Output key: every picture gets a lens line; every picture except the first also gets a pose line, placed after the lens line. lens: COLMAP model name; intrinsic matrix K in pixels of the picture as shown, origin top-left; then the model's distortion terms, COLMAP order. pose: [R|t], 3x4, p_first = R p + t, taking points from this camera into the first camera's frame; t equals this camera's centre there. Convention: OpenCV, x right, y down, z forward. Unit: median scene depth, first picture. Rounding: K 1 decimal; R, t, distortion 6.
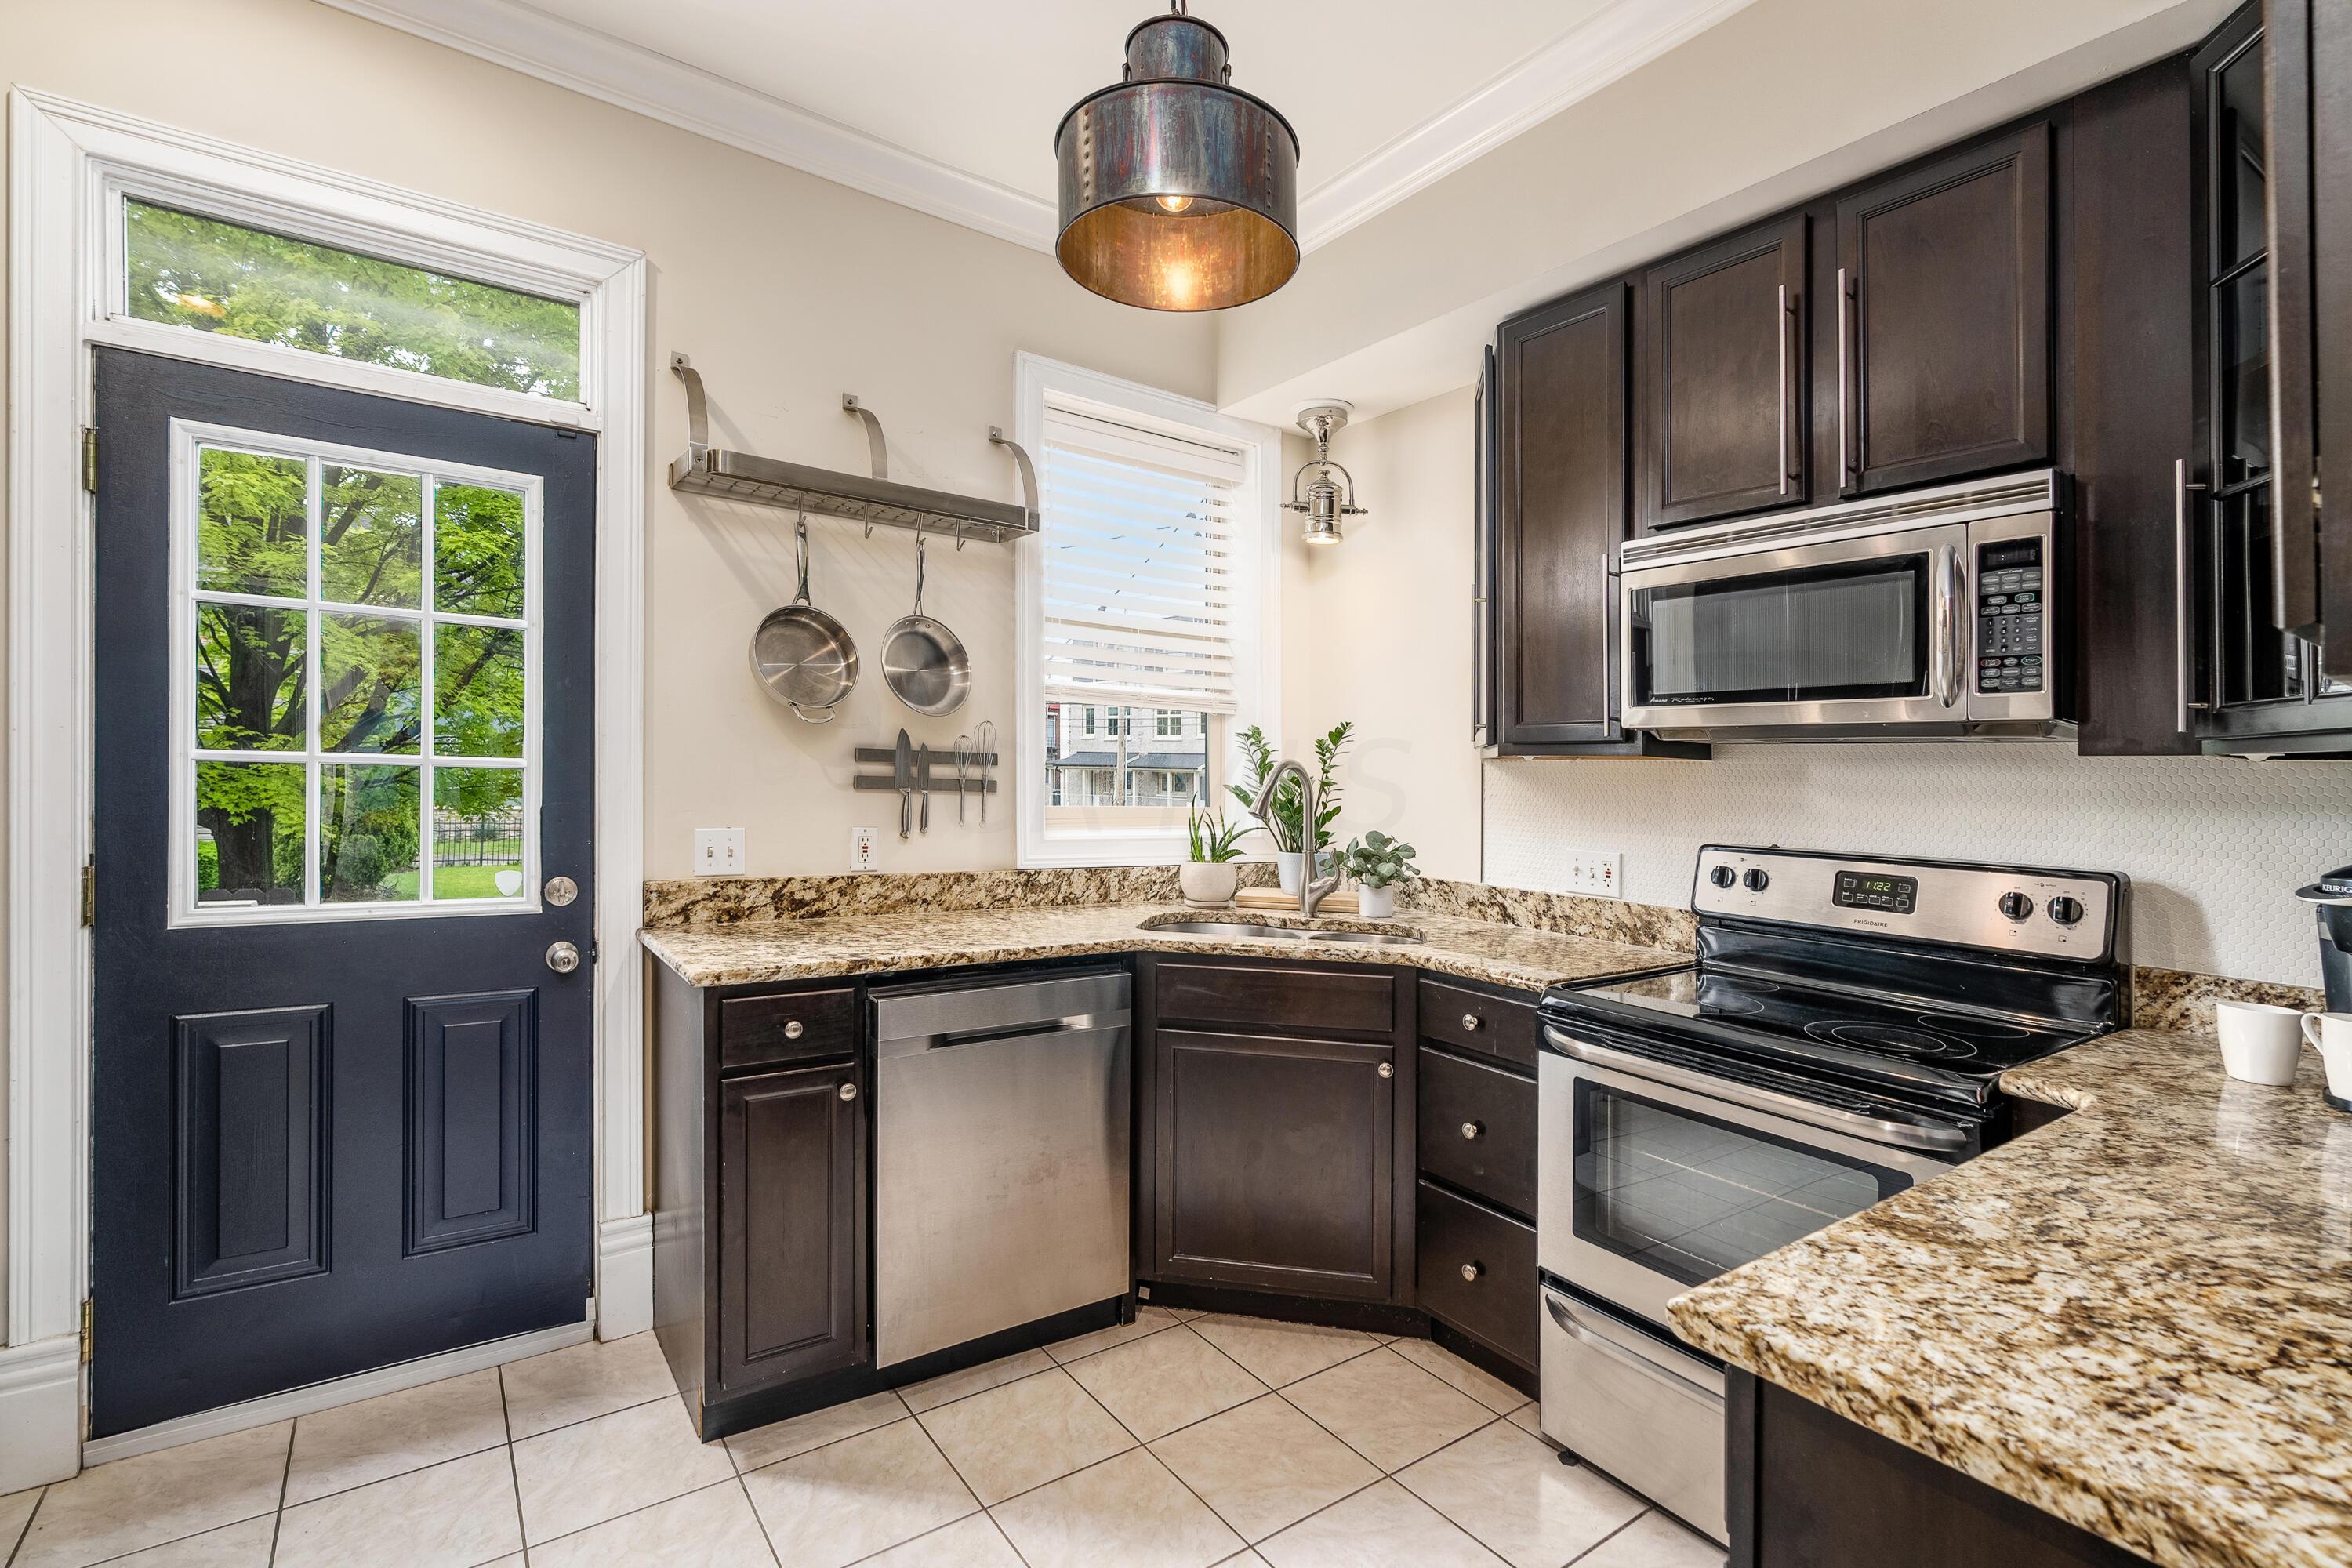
lens RADIAL K [[1088.9, 0, 1194.9], [0, 1088.9, 800.5], [0, 0, 1]] dist [-0.005544, 0.003210]
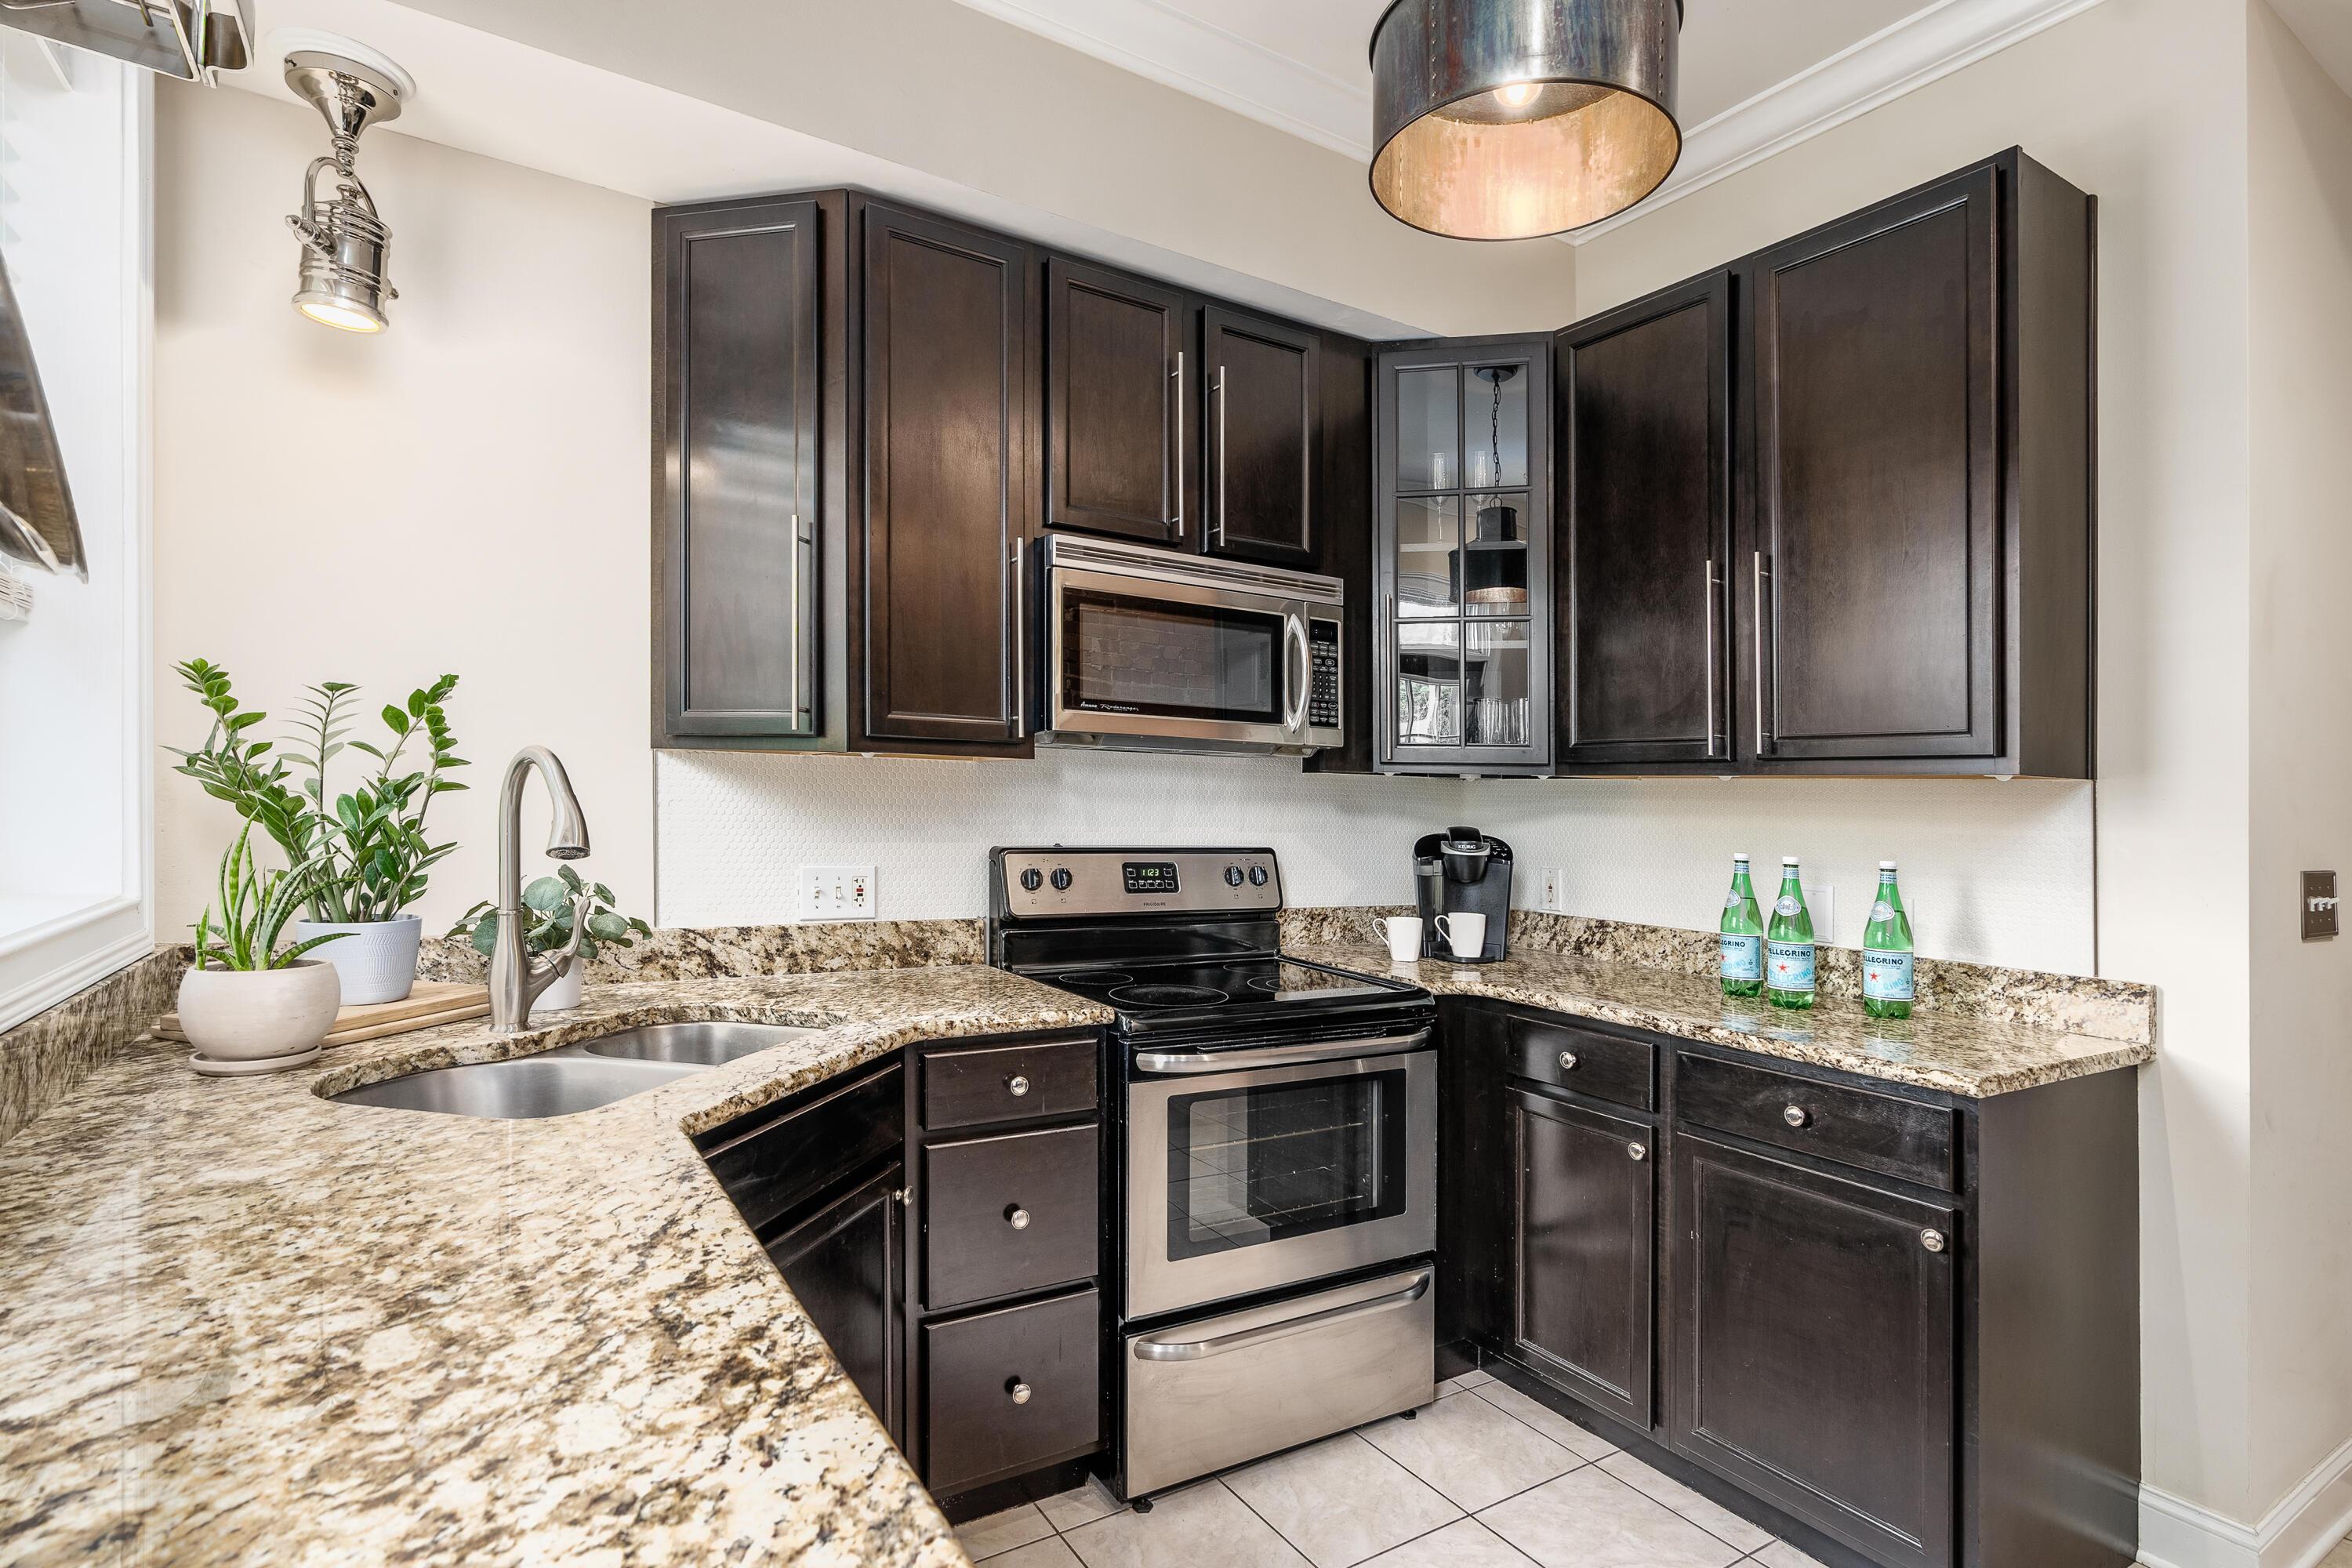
lens RADIAL K [[1217.2, 0, 1165.9], [0, 1217.2, 770.6], [0, 0, 1]] dist [0.001032, -0.002709]
pose [[0.040859, -0.002569, 0.999162, -0.640459], [-0.001569, 0.999995, 0.002636, -0.033498], [-0.999164, -0.001675, 0.040854, 0.841191]]
